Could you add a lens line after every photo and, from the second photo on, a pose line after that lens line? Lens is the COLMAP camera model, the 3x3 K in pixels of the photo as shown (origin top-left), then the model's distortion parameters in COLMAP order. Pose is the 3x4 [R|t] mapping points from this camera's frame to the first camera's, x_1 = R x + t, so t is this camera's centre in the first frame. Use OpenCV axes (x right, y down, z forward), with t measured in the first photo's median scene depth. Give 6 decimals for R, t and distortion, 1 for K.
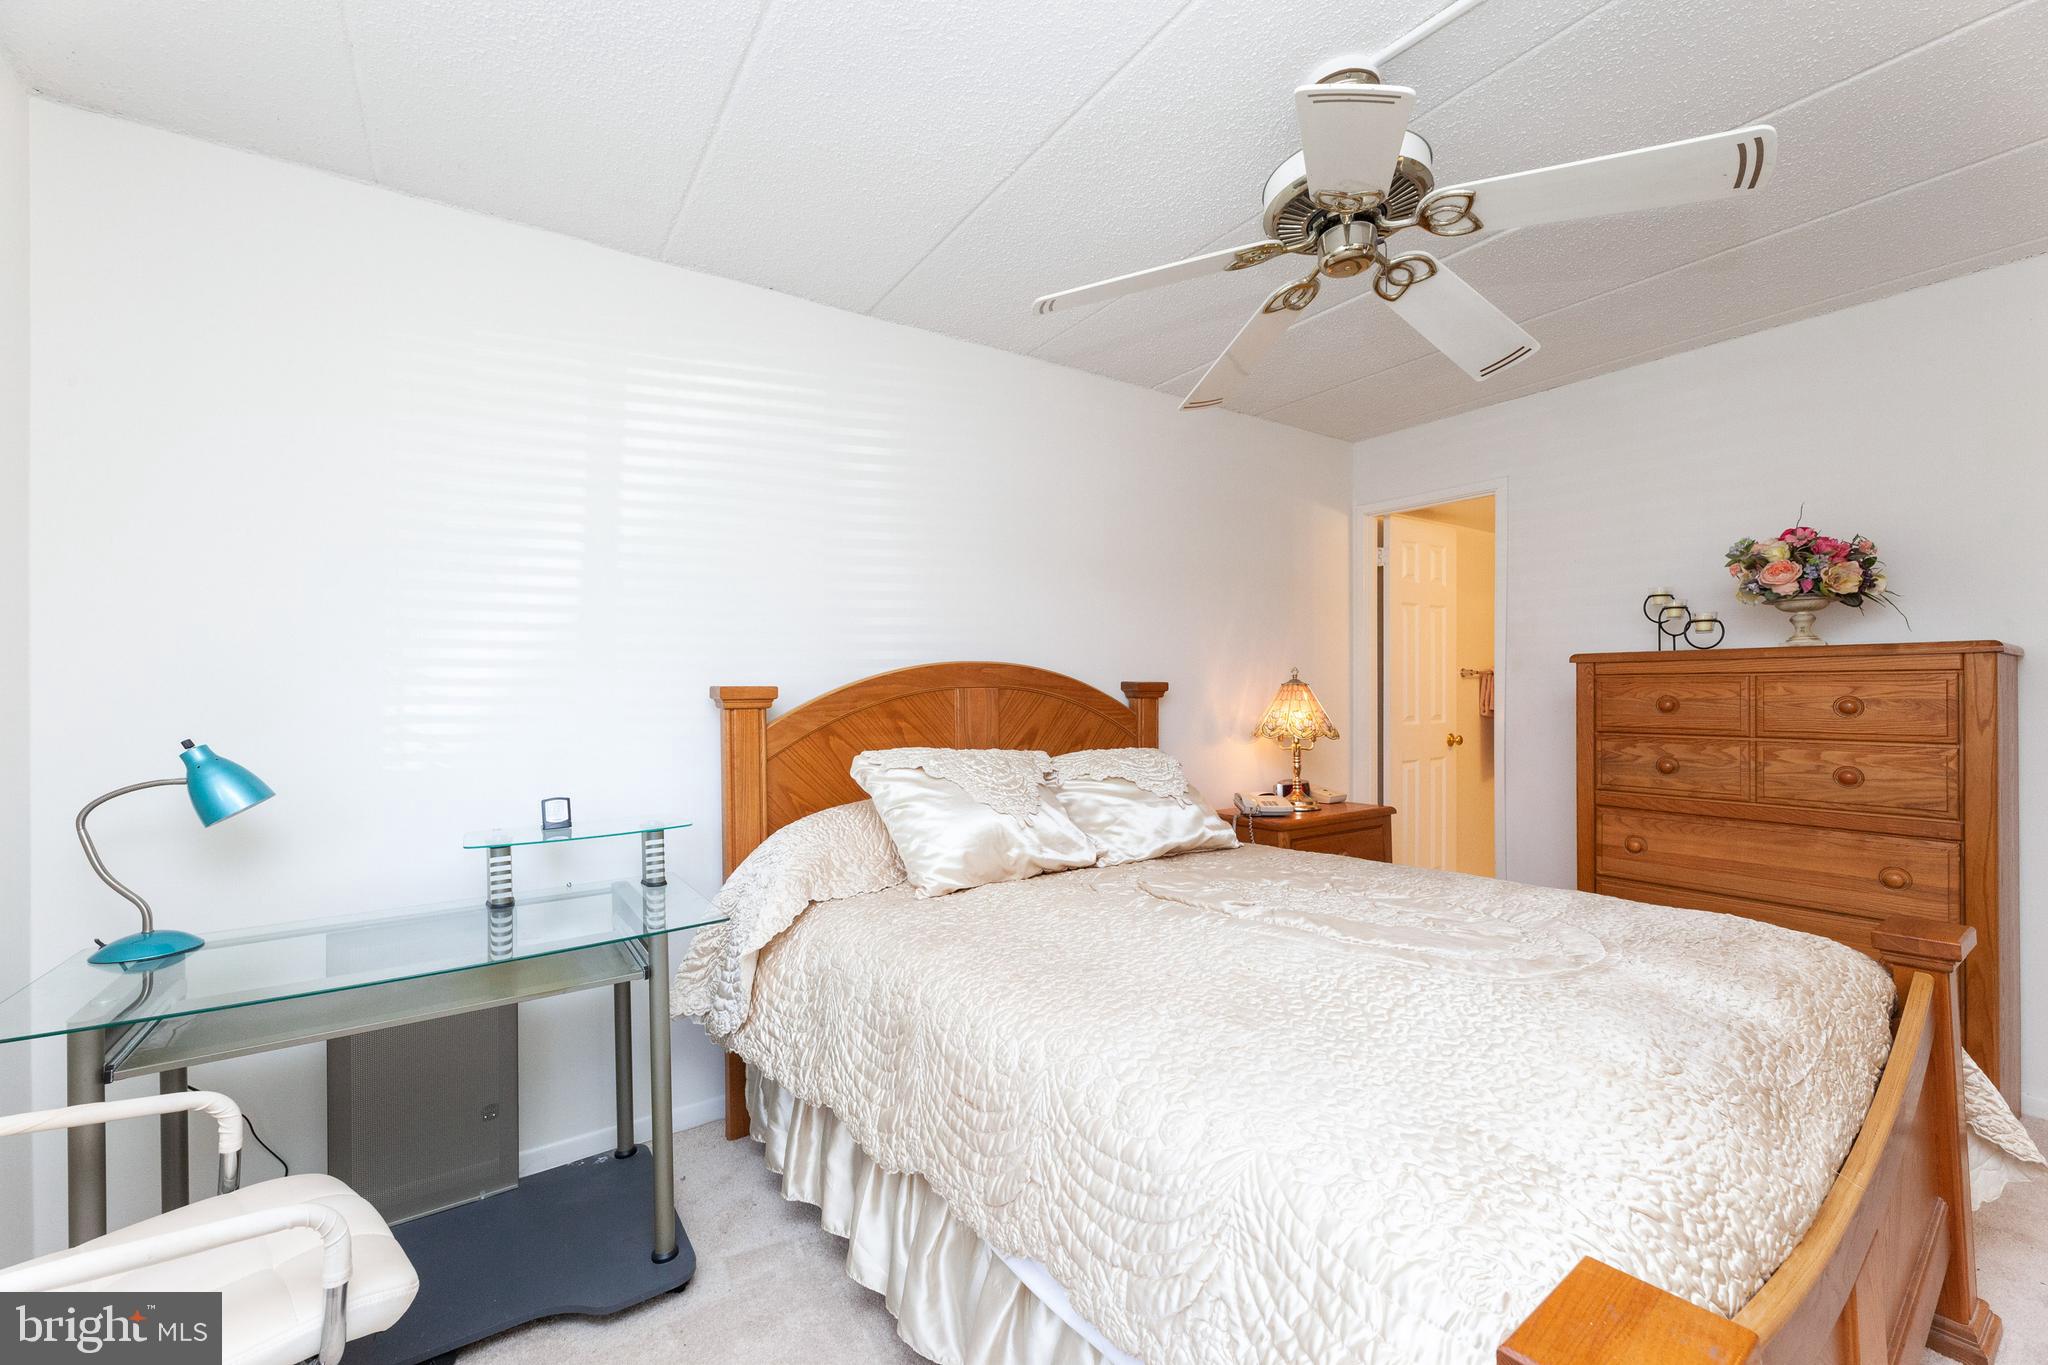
lens RADIAL K [[833.2, 0, 1027.9], [0, 833.2, 684.5], [0, 0, 1]] dist [0.001183, 0.000225]
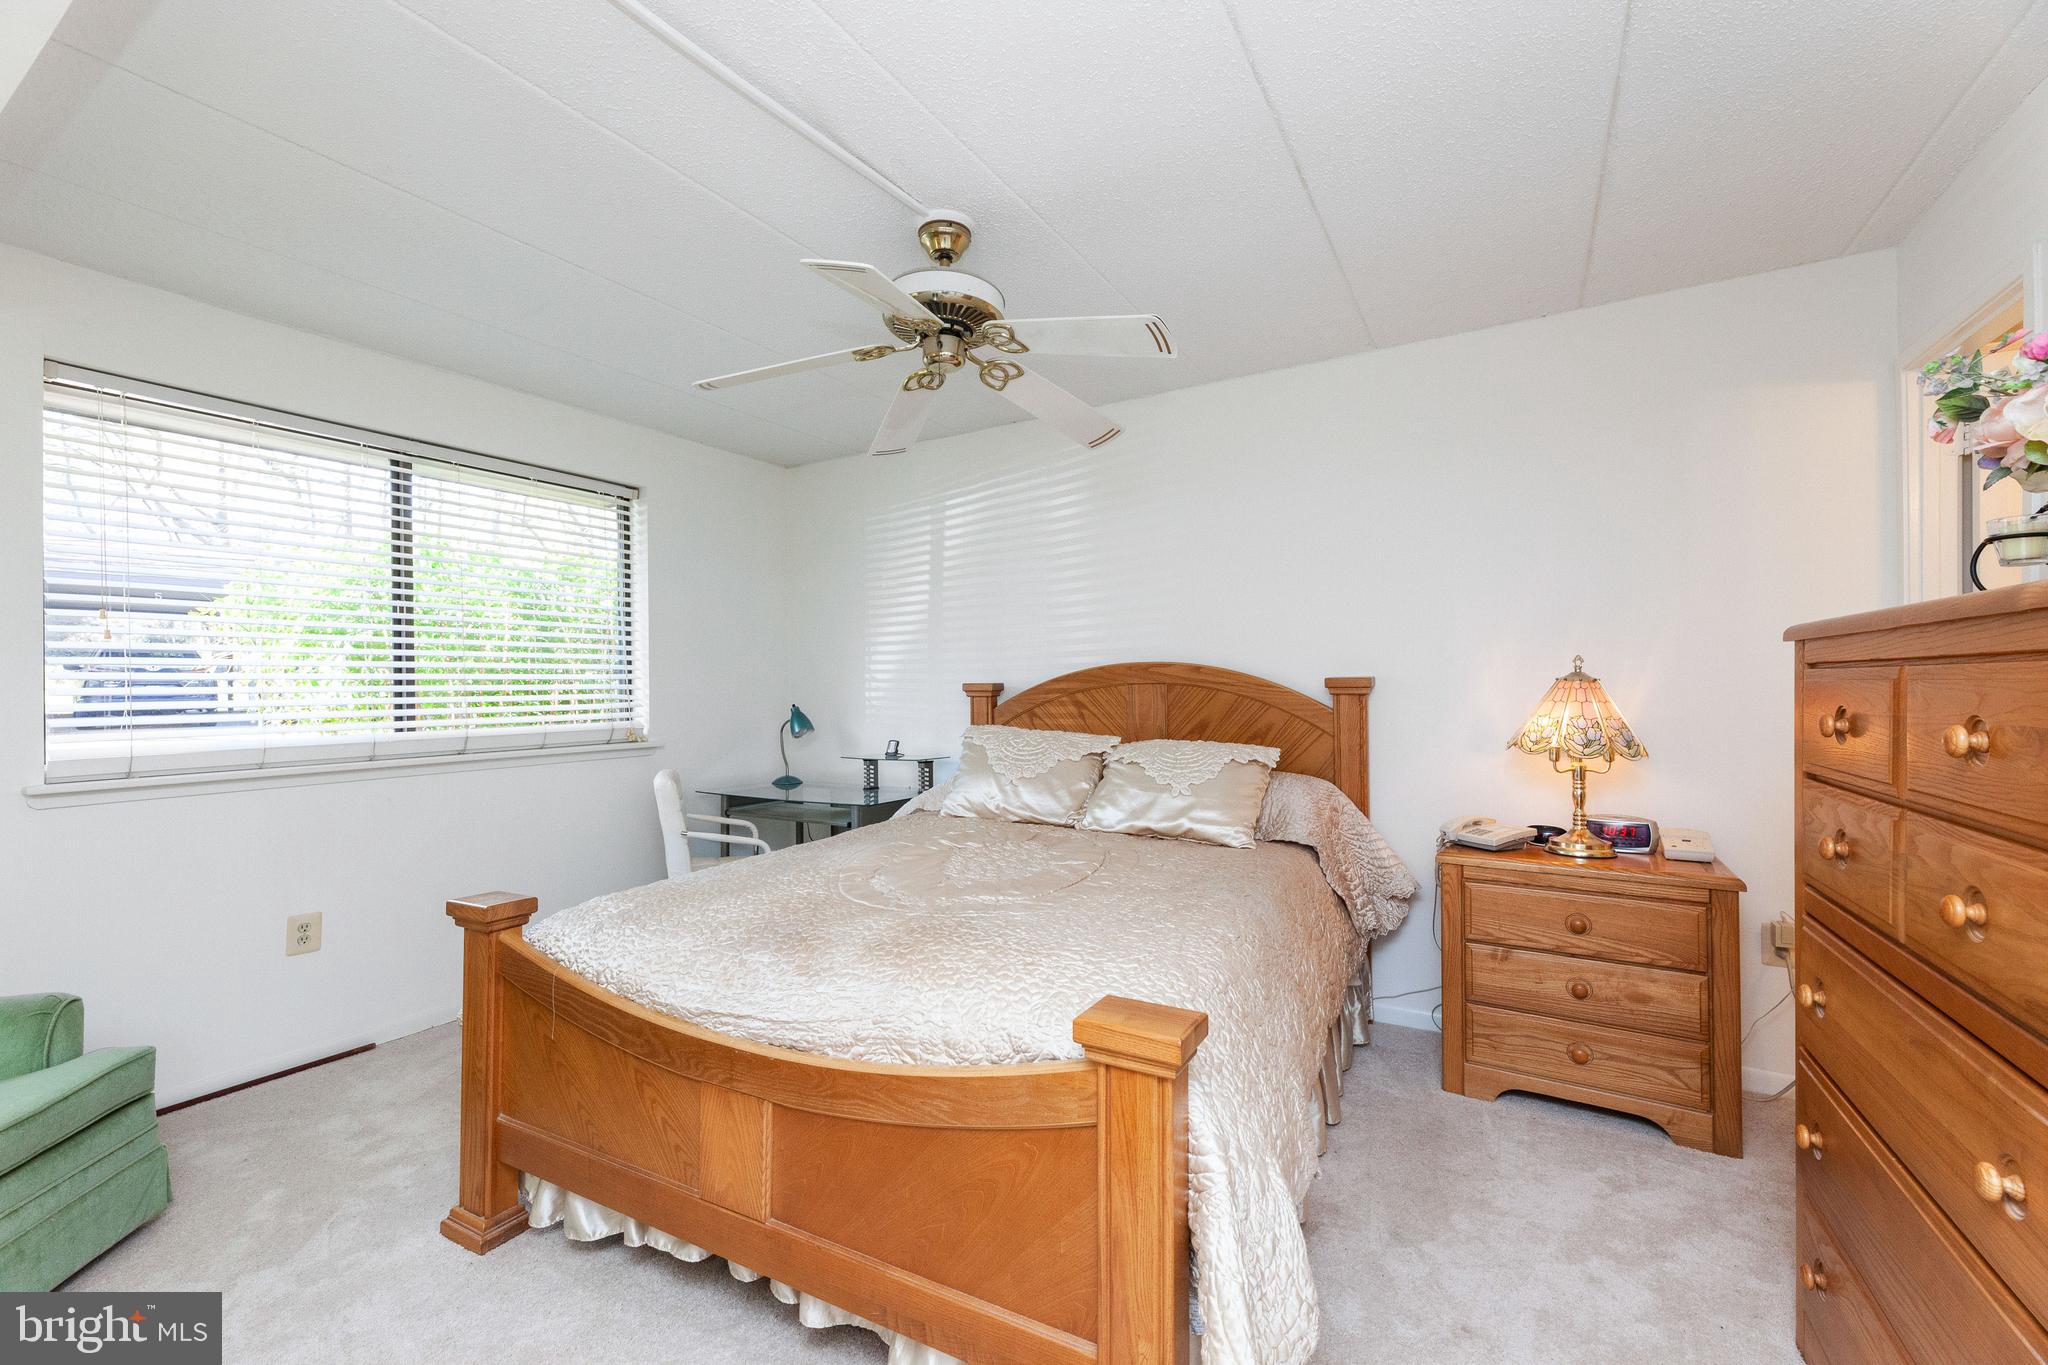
lens RADIAL K [[833.2, 0, 1027.9], [0, 833.2, 684.5], [0, 0, 1]] dist [0.001183, 0.000225]
pose [[0.420358, 0.005319, -0.907343, 1.025658], [0.008887, 0.999911, 0.009979, -0.009434], [0.907315, -0.012258, 0.420273, 0.359224]]
